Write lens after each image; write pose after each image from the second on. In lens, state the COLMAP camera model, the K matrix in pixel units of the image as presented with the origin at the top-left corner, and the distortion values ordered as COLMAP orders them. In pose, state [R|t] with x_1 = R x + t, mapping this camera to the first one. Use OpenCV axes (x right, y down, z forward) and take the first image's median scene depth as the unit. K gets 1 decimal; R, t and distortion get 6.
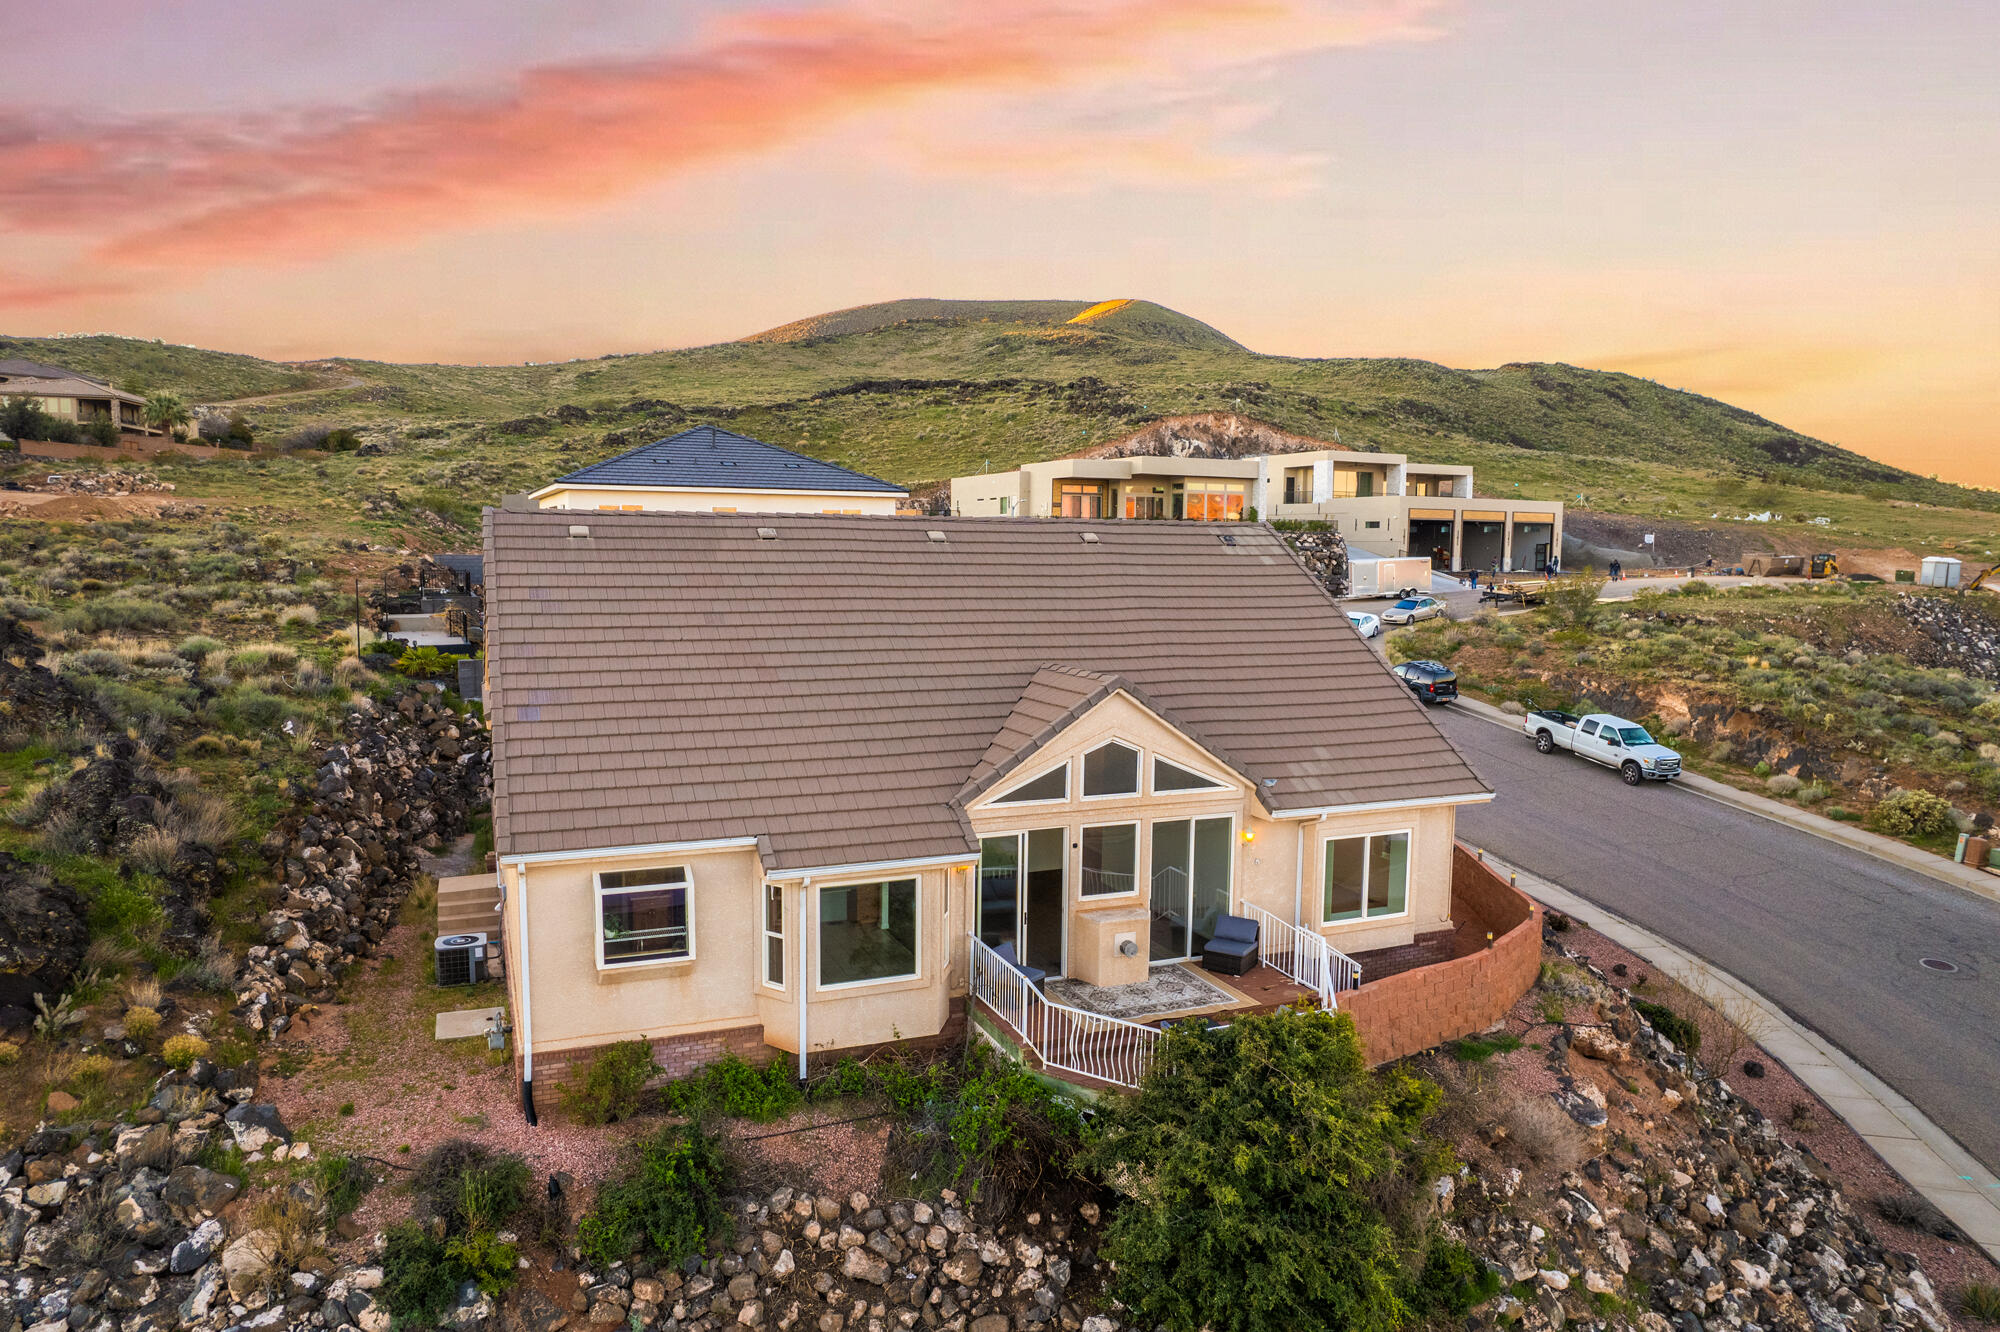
lens RADIAL K [[1279.6, 0, 1000.0], [0, 1279.6, 666.0], [0, 0, 1]] dist [-0.077657, 0.067727]
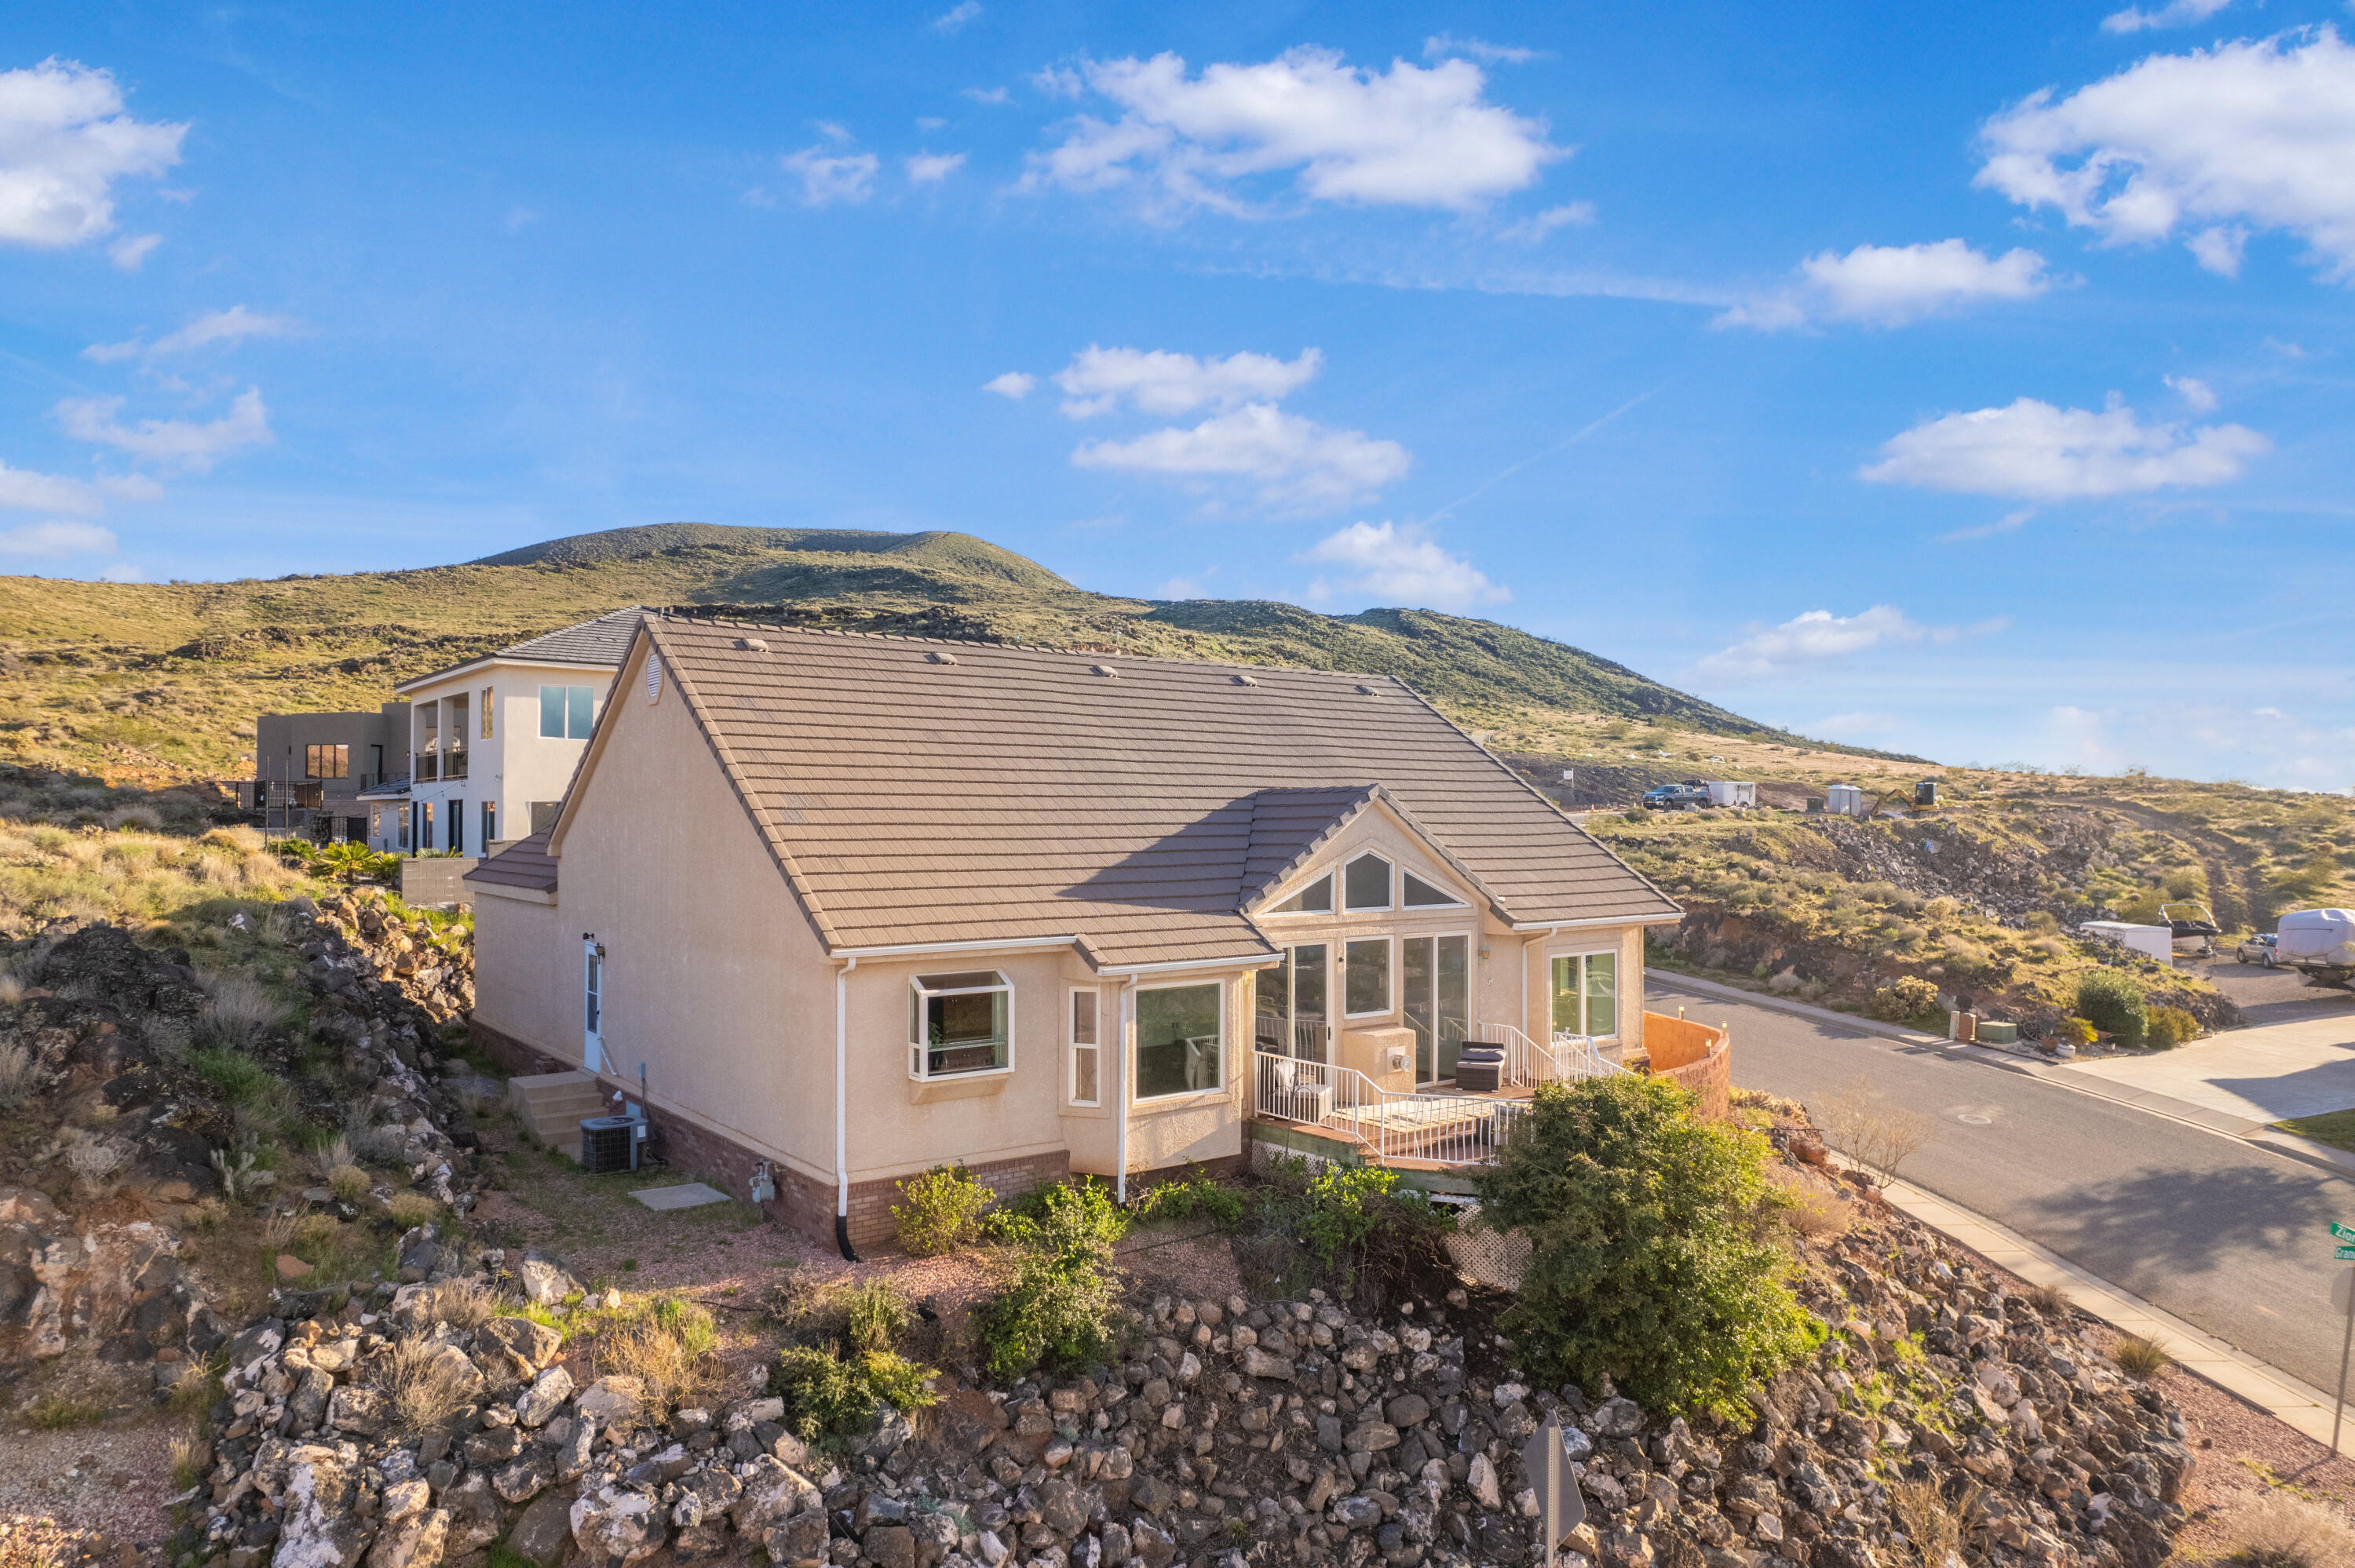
lens RADIAL K [[1511.2, 0, 1177.5], [0, 1511.2, 784.0], [0, 0, 1]] dist [-0.093298, 0.089105]
pose [[0.966720, -0.005240, 0.255782, -0.346704], [0.035098, 0.993054, -0.112306, 0.130909], [-0.253417, 0.117546, 0.960189, -0.074829]]
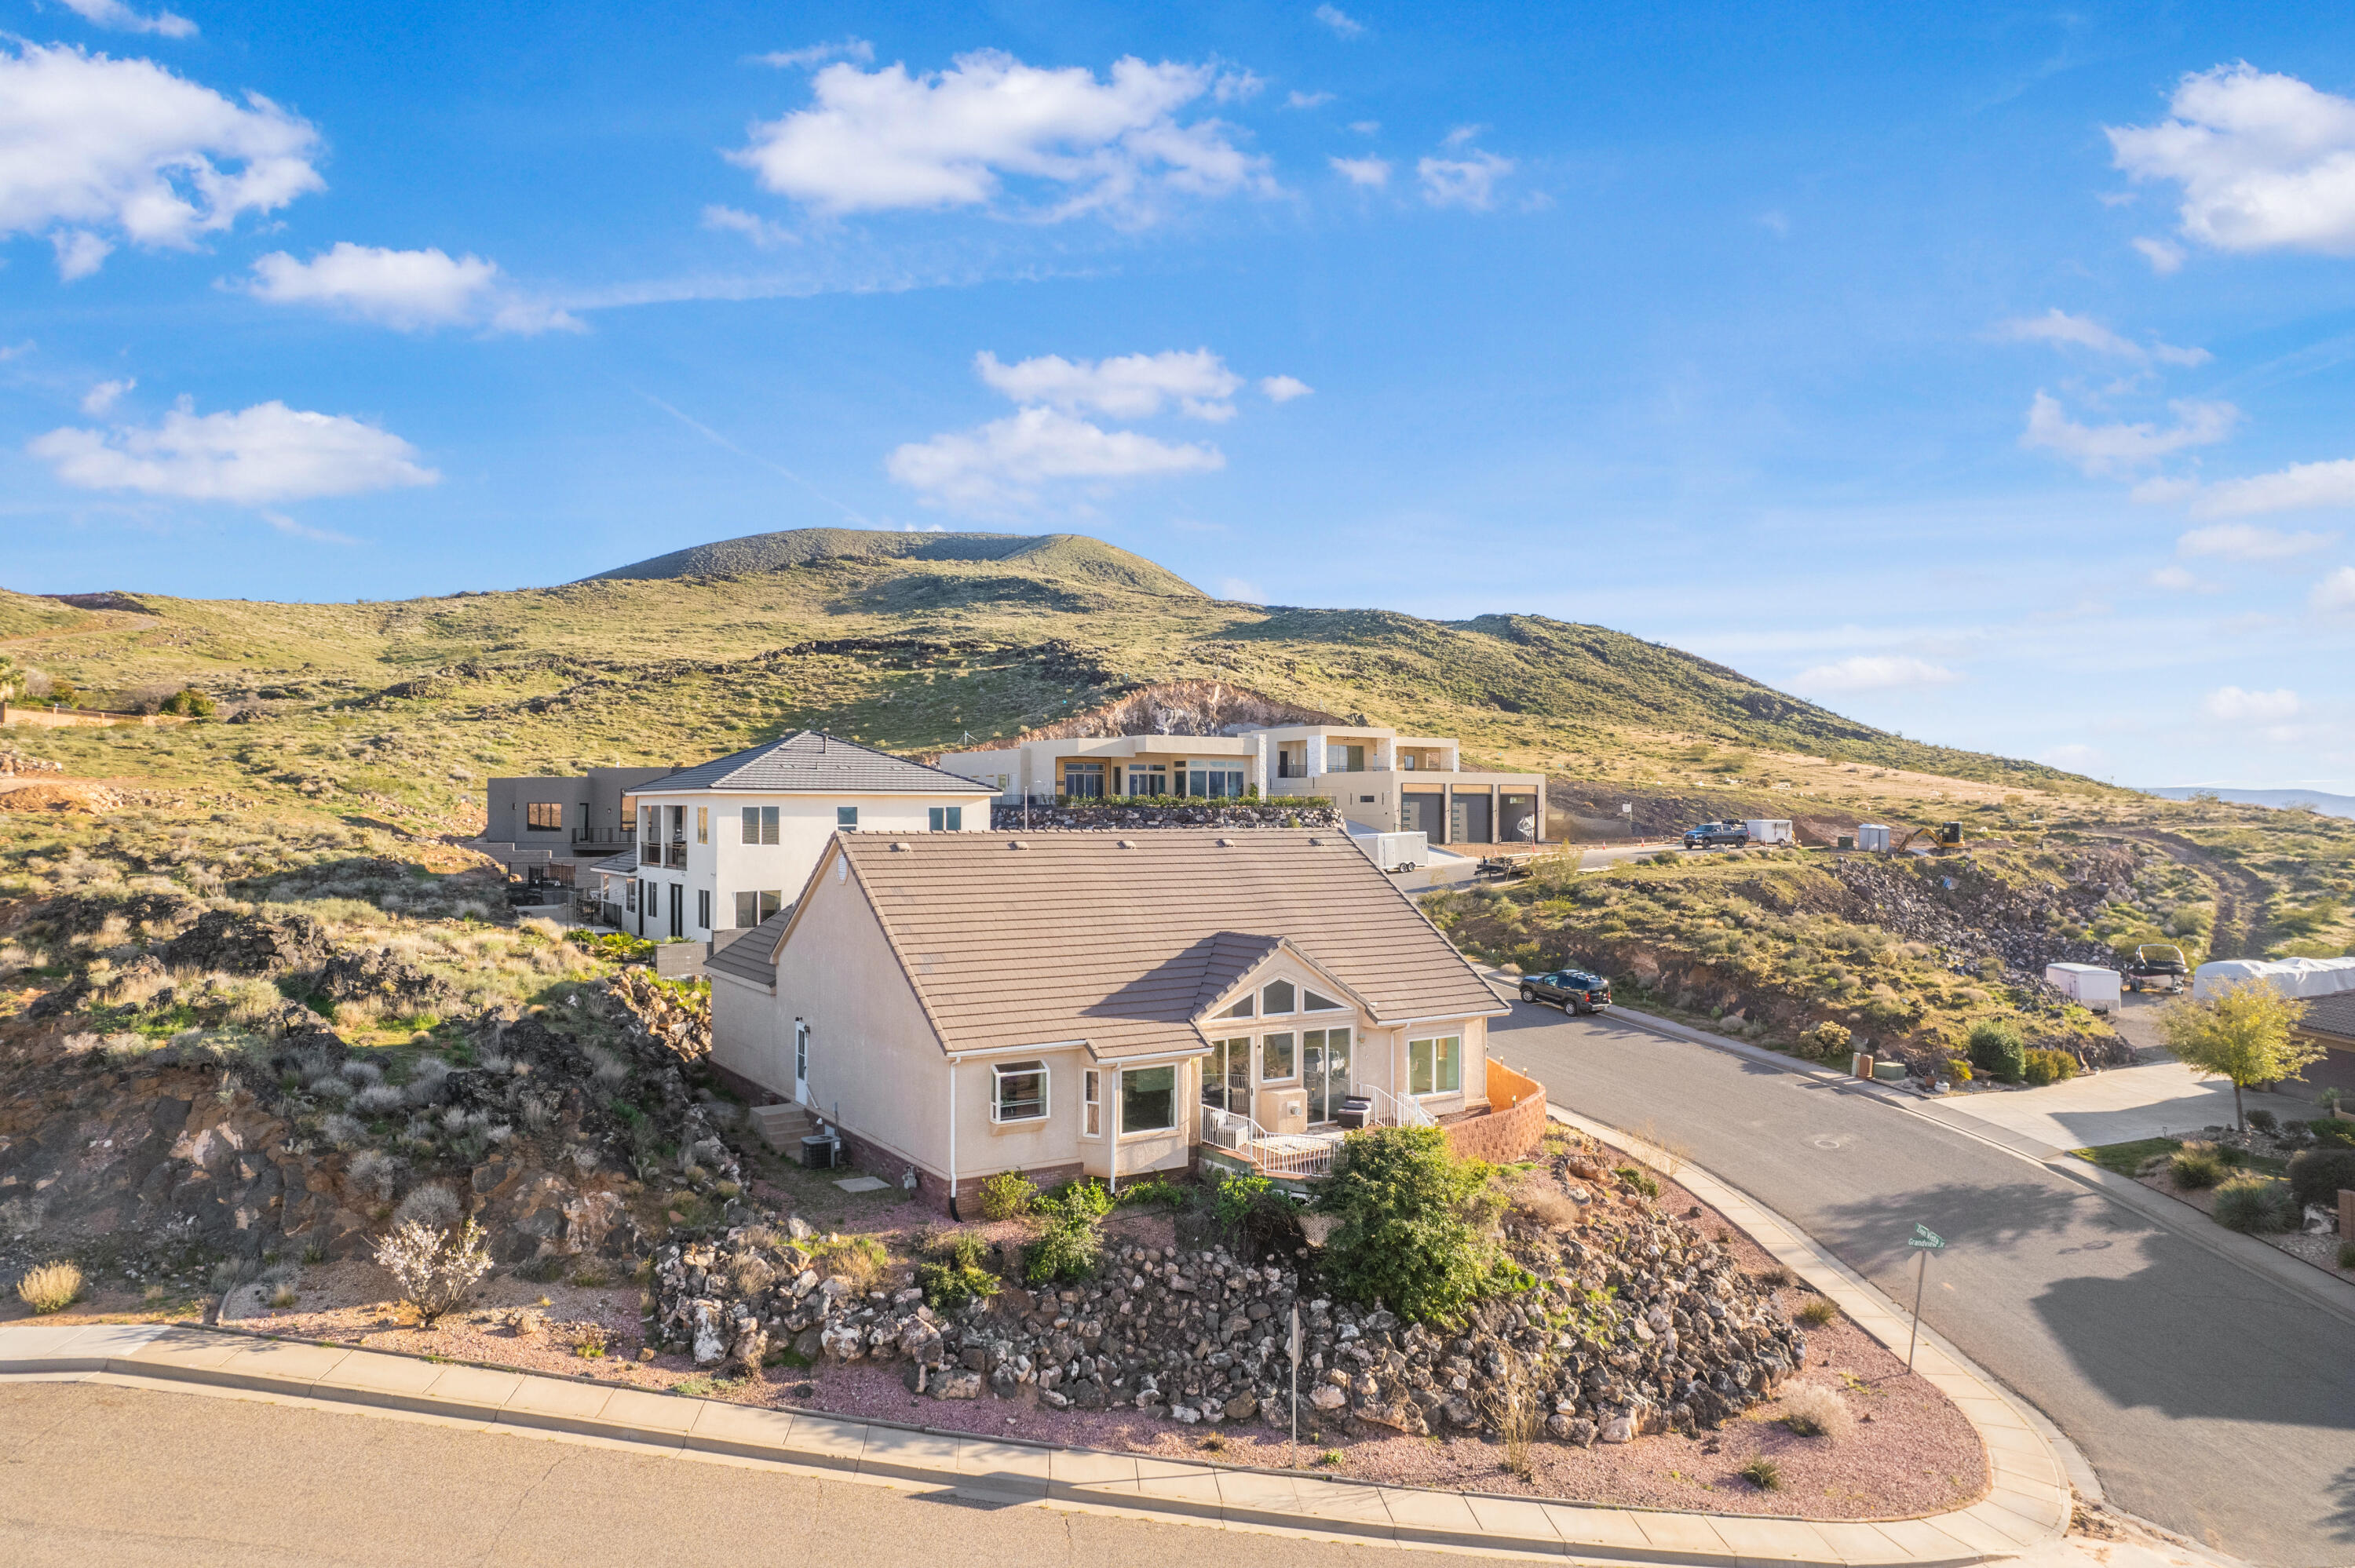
lens RADIAL K [[1506.5, 0, 1177.5], [0, 1506.5, 784.0], [0, 0, 1]] dist [-0.077657, 0.067727]
pose [[0.984603, -0.006315, 0.174694, -0.354436], [0.025684, 0.993727, -0.108840, 0.018750], [-0.172910, 0.111651, 0.978589, -0.806160]]
